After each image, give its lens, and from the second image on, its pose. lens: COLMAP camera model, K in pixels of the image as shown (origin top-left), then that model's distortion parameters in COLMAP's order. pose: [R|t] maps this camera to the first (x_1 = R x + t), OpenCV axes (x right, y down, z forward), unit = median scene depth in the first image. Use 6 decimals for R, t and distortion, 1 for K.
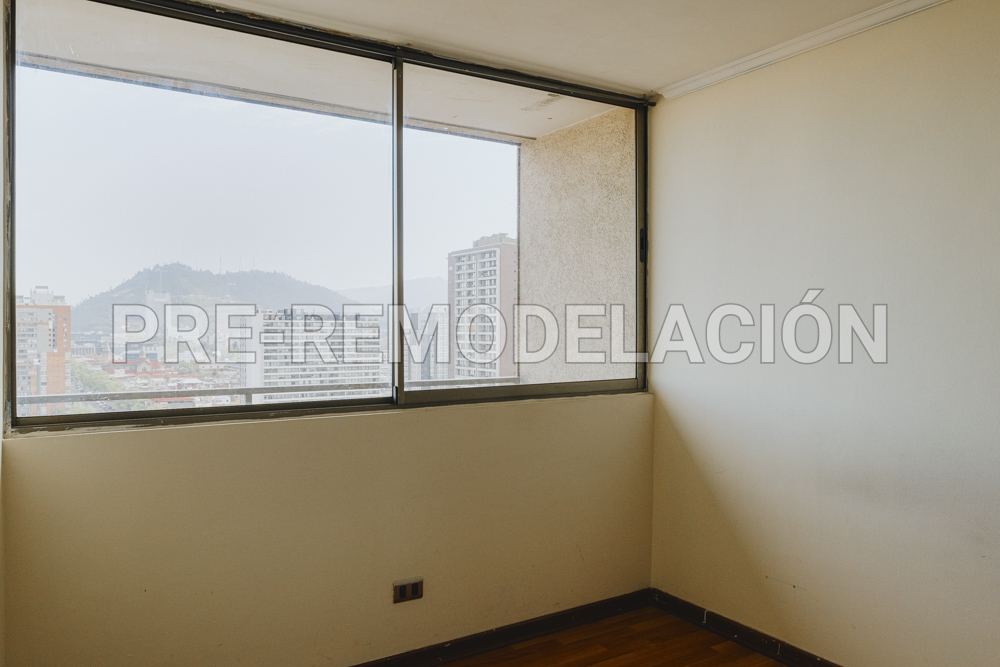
lens RADIAL K [[702.8, 0, 500.0], [0, 702.8, 333.5], [0, 0, 1]] dist [-0.032516, 0.000600]
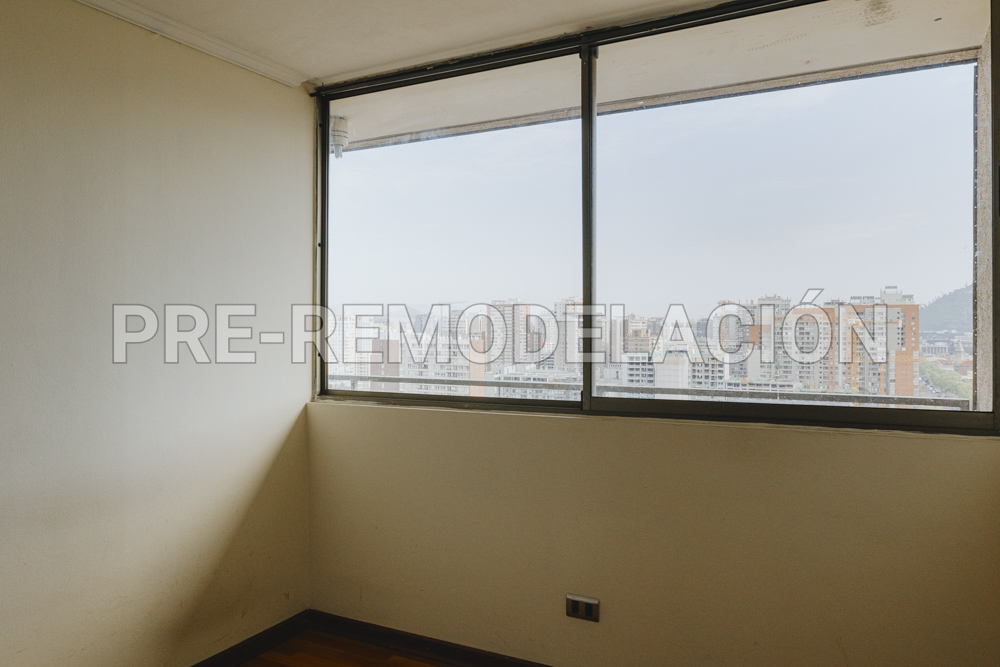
lens RADIAL K [[722.3, 0, 503.2], [0, 722.3, 326.0], [0, 0, 1]] dist [-0.008747, -0.006328]
pose [[0.500711, -0.003874, -0.865606, 0.663347], [-0.007859, 0.999928, -0.009021, -0.002240], [0.865579, 0.011320, 0.500644, 0.425260]]
